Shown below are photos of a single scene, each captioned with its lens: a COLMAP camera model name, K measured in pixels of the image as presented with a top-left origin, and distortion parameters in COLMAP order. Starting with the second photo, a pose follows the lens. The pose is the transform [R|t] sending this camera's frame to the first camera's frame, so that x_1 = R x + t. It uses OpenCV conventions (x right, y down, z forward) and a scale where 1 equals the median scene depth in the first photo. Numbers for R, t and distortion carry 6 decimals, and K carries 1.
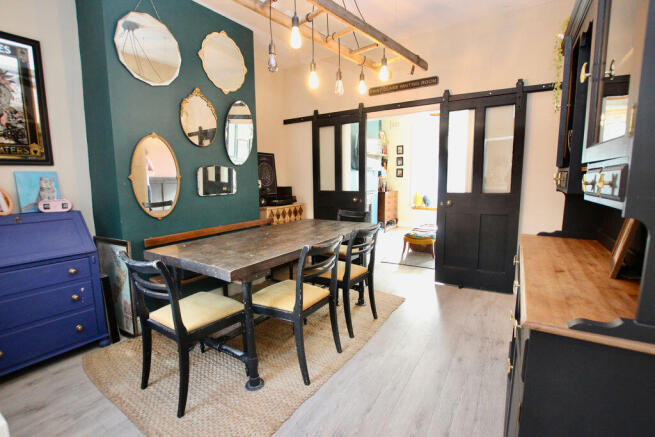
lens RADIAL K [[305.5, 0, 327.5], [0, 305.5, 218.5], [0, 0, 1]] dist [-0.003754, 0.000602]
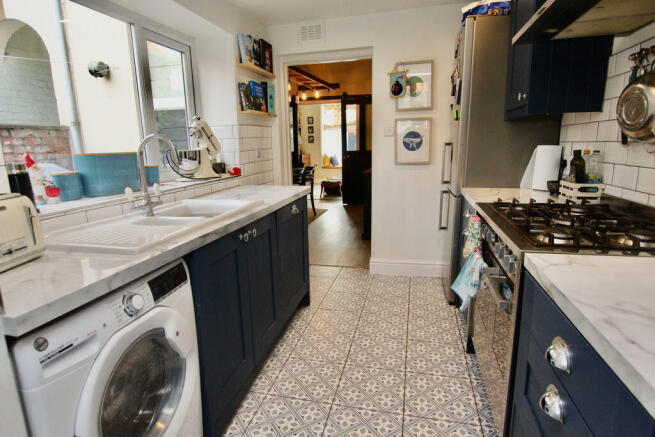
lens RADIAL K [[355.9, 0, 327.5], [0, 355.9, 218.5], [0, 0, 1]] dist [-0.000514, -0.000020]
pose [[0.950783, -0.065082, 0.302946, -0.167218], [0.042859, 0.995918, 0.079441, 0.061679], [-0.306879, -0.062547, 0.949691, -0.434108]]
